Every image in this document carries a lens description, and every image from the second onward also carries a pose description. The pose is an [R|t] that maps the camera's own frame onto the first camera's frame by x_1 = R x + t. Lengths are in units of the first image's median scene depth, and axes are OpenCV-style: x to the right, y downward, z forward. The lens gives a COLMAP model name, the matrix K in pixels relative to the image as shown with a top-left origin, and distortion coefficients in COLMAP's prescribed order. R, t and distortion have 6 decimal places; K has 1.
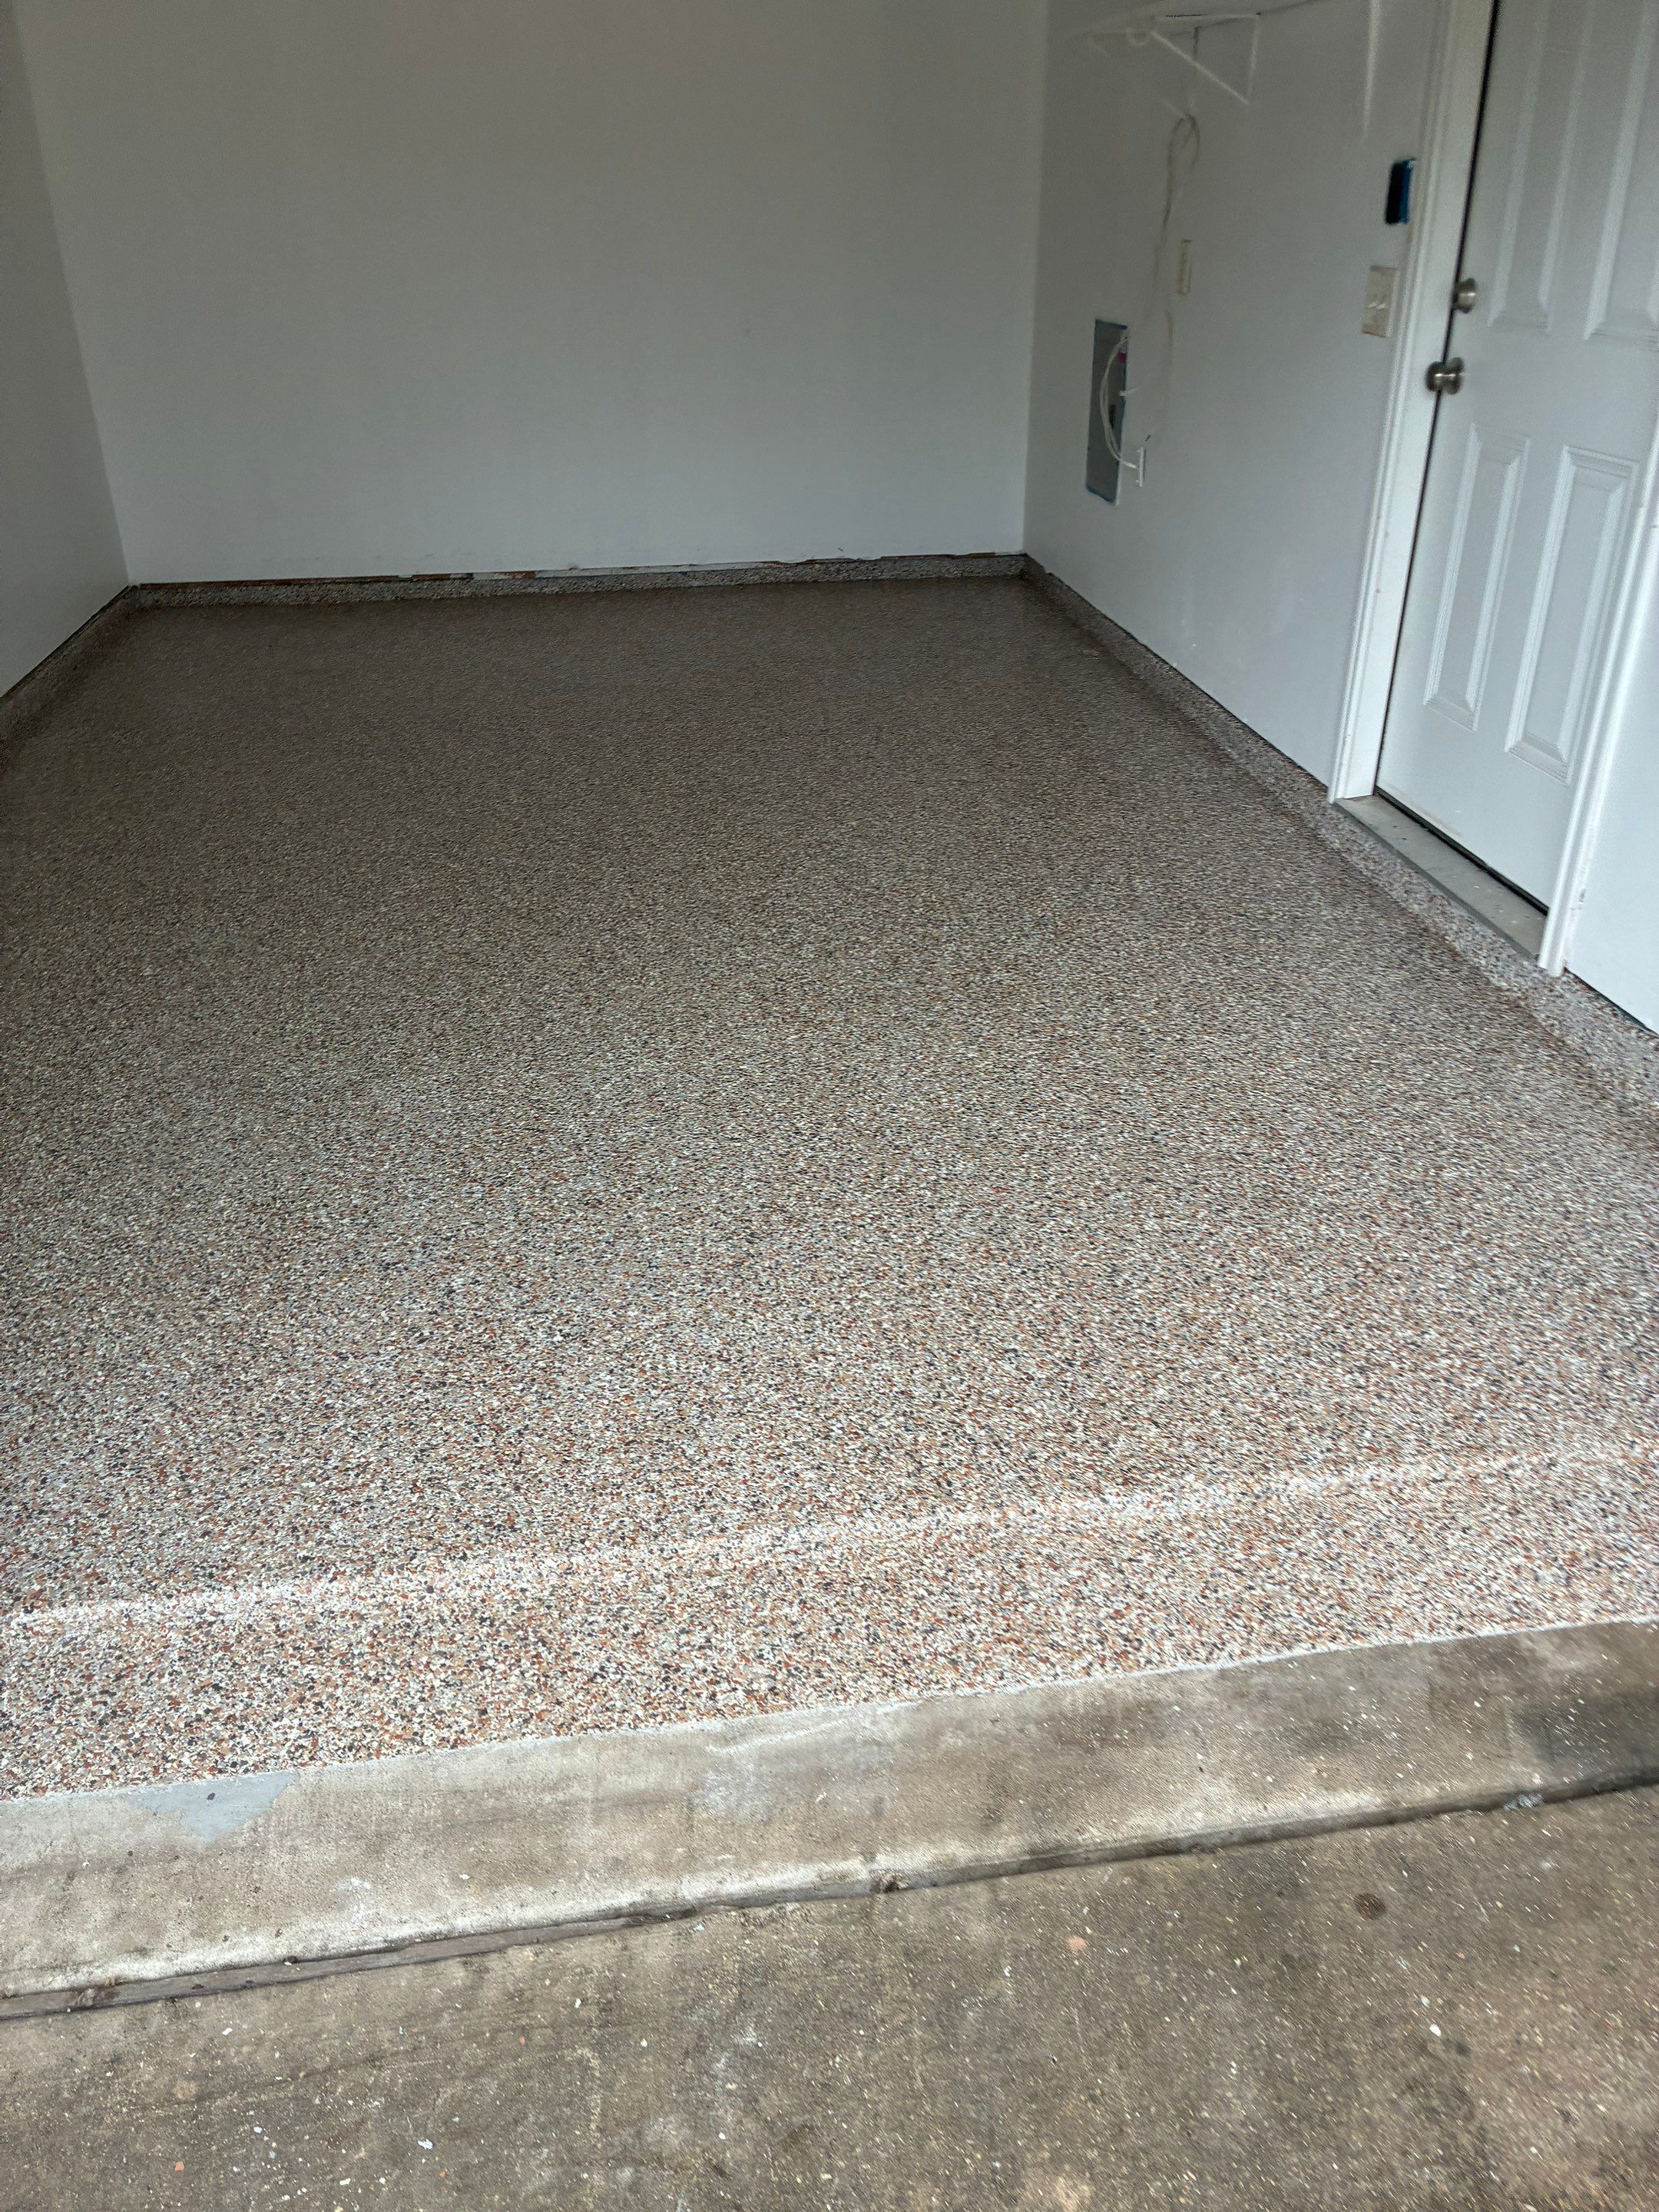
lens RADIAL K [[1659.4, 0, 825.9], [0, 1659.4, 1141.6], [0, 0, 1]] dist [0.050821, -0.064434]
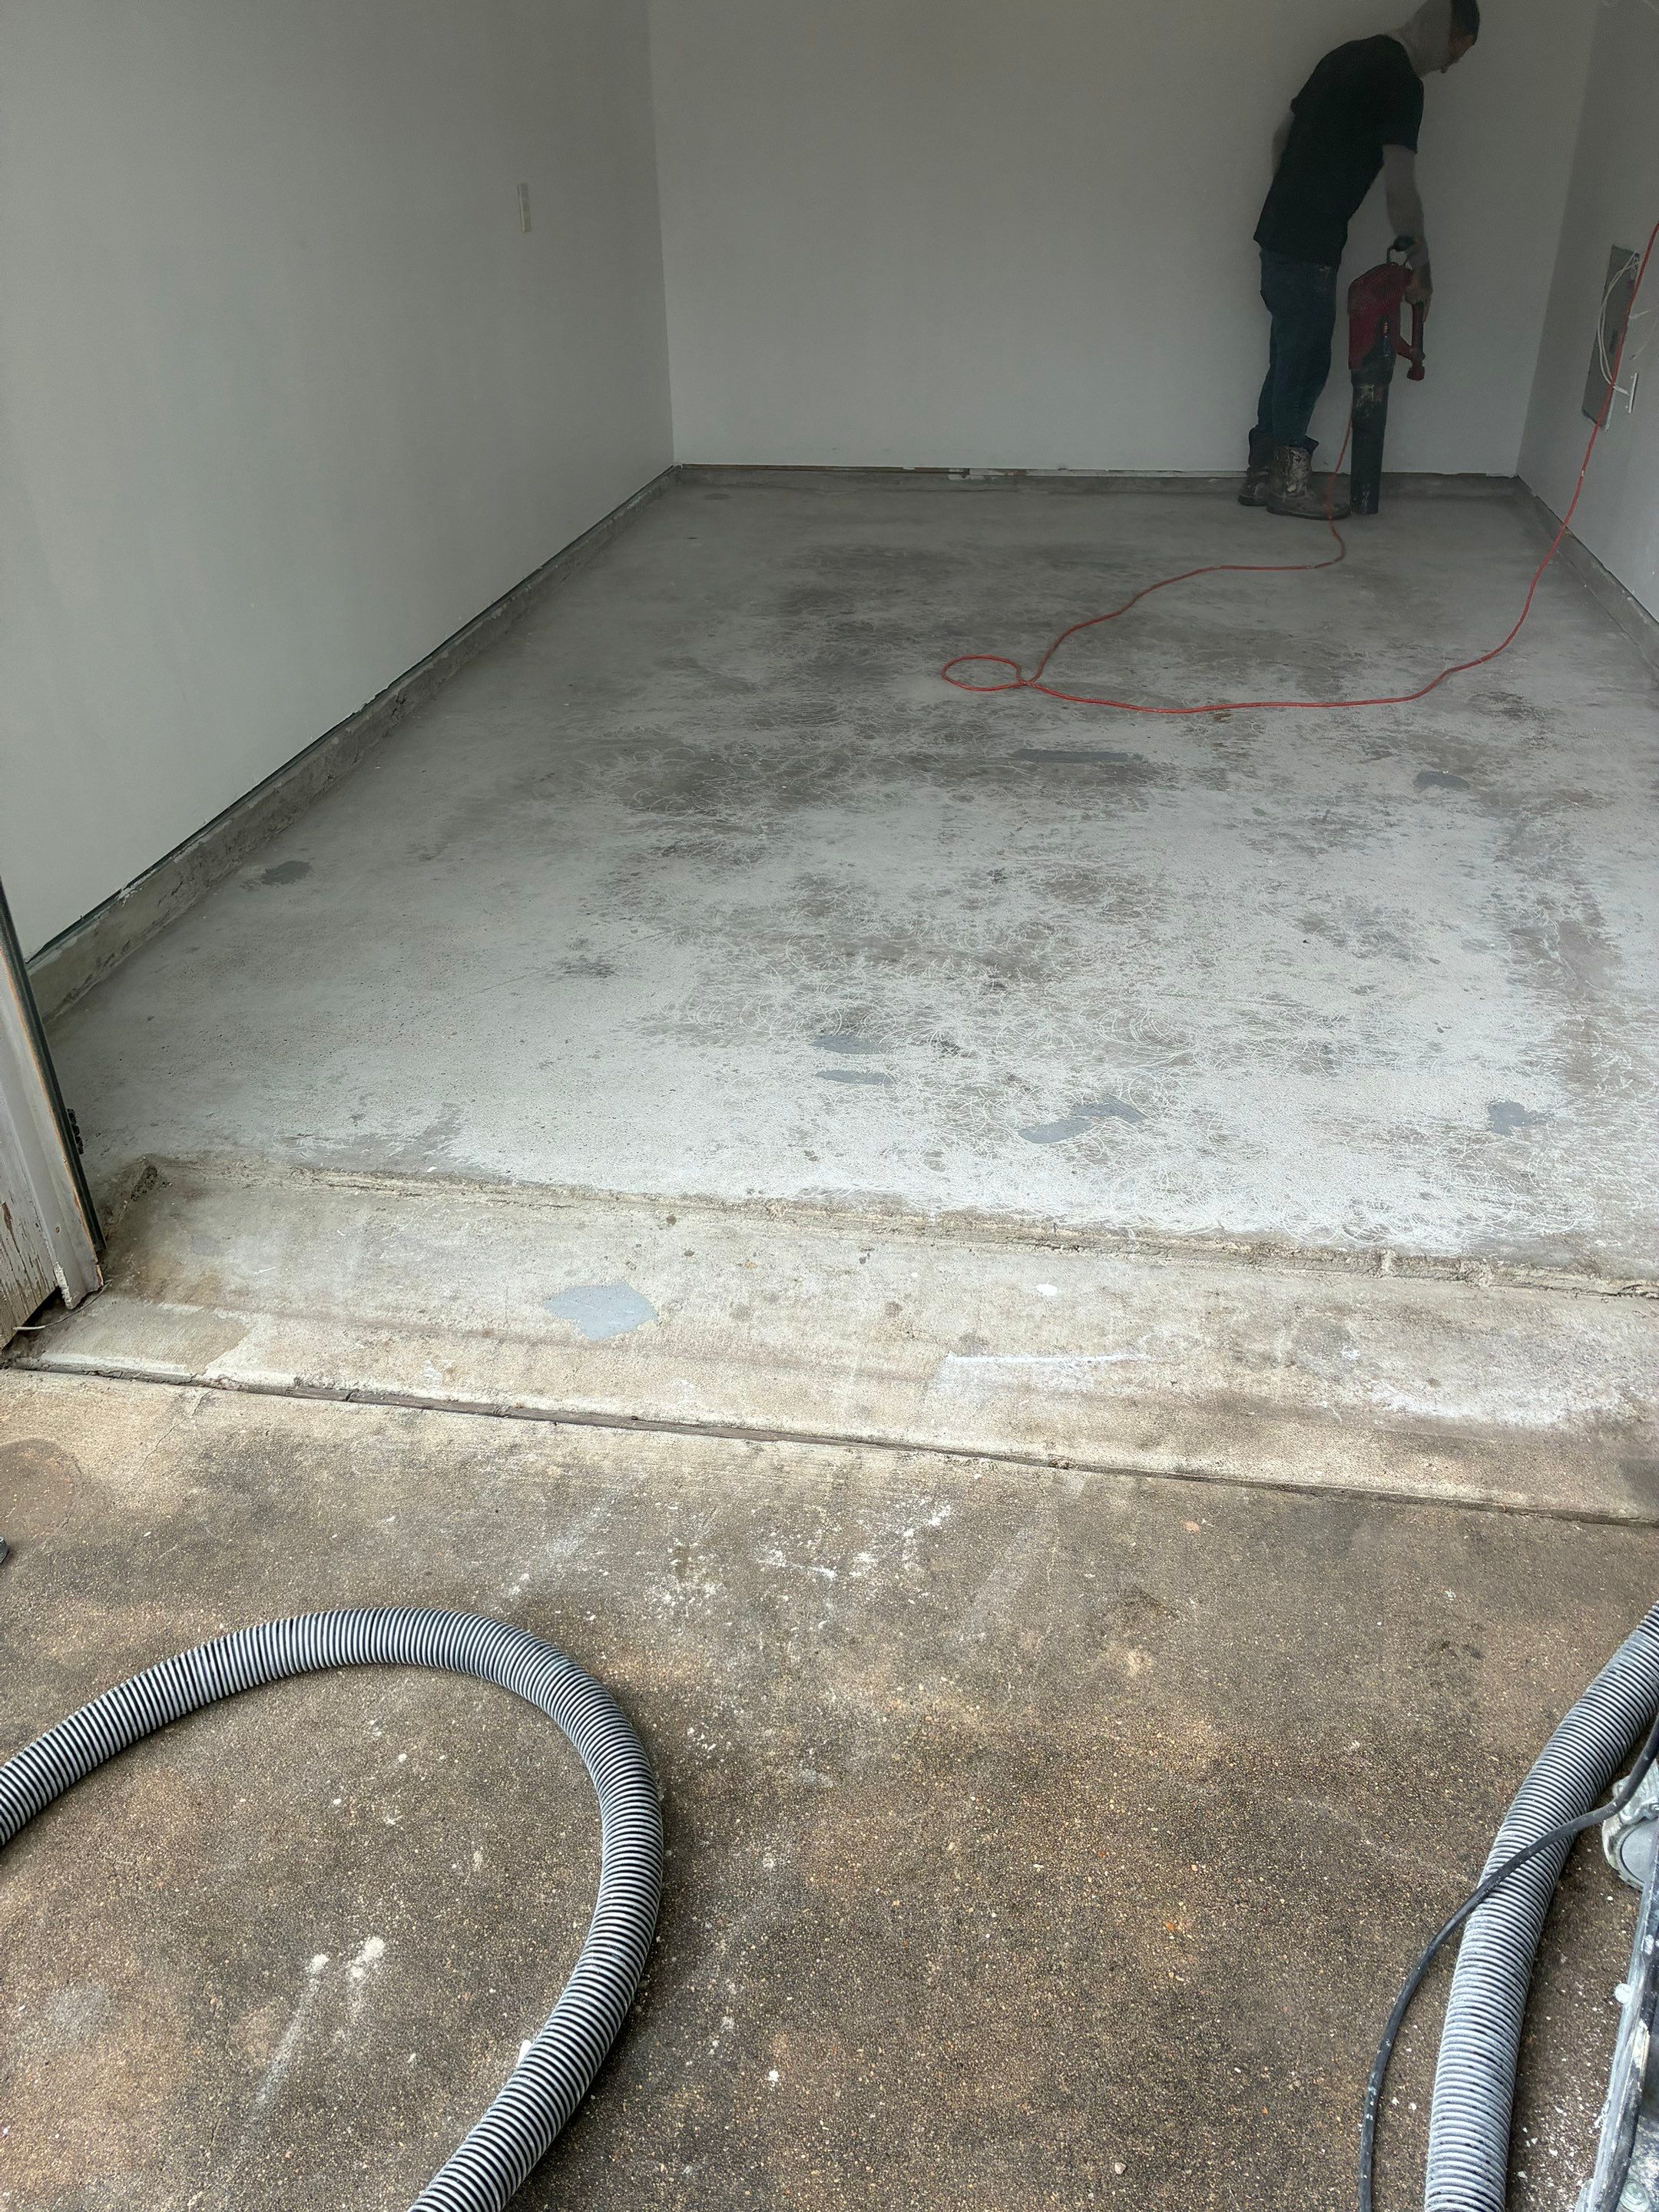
lens RADIAL K [[1659.4, 0, 819.5], [0, 1659.4, 1106.3], [0, 0, 1]] dist [0.050821, -0.064434]
pose [[0.953961, 0.152754, -0.258116, 0.089101], [-0.145315, 0.988231, 0.047773, 0.076104], [0.262376, -0.008066, 0.964932, -0.184387]]
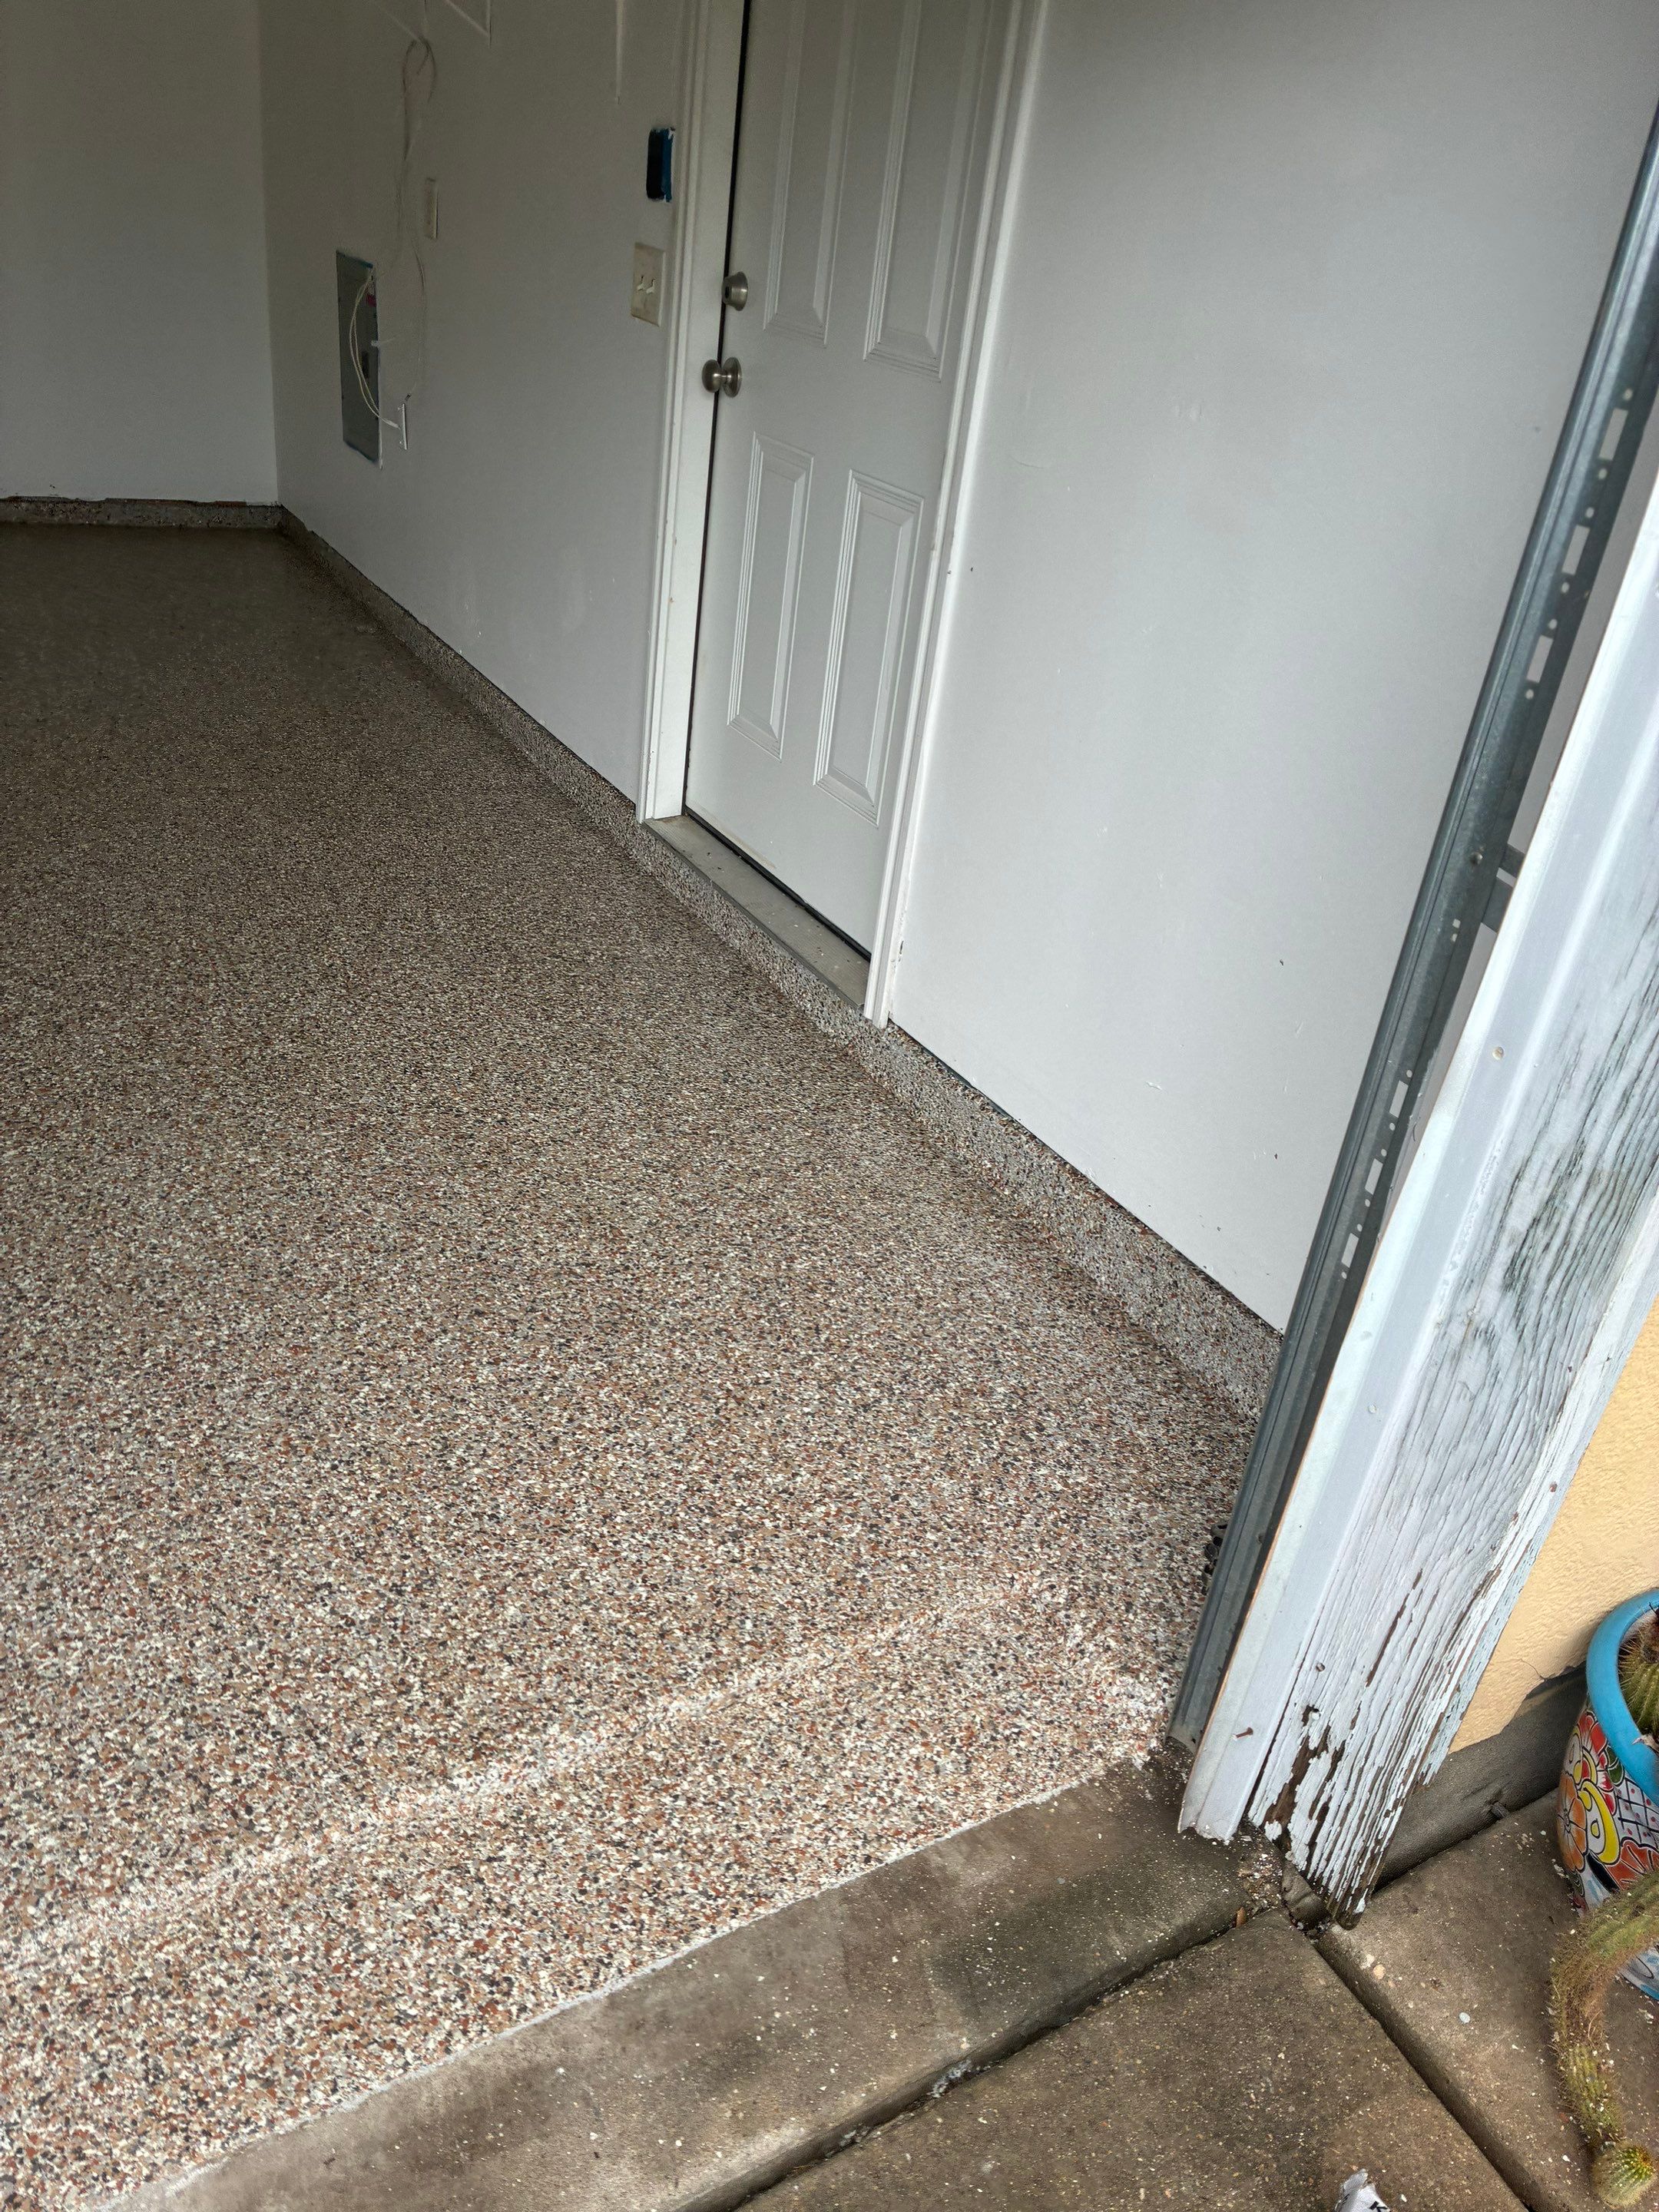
lens RADIAL K [[1659.4, 0, 816.6], [0, 1659.4, 1126.8], [0, 0, 1]] dist [0.050821, -0.064434]
pose [[0.921291, -0.083576, 0.379787, 0.036562], [0.072291, 0.996417, 0.043907, -0.095110], [-0.382096, -0.012996, 0.924031, 0.141085]]
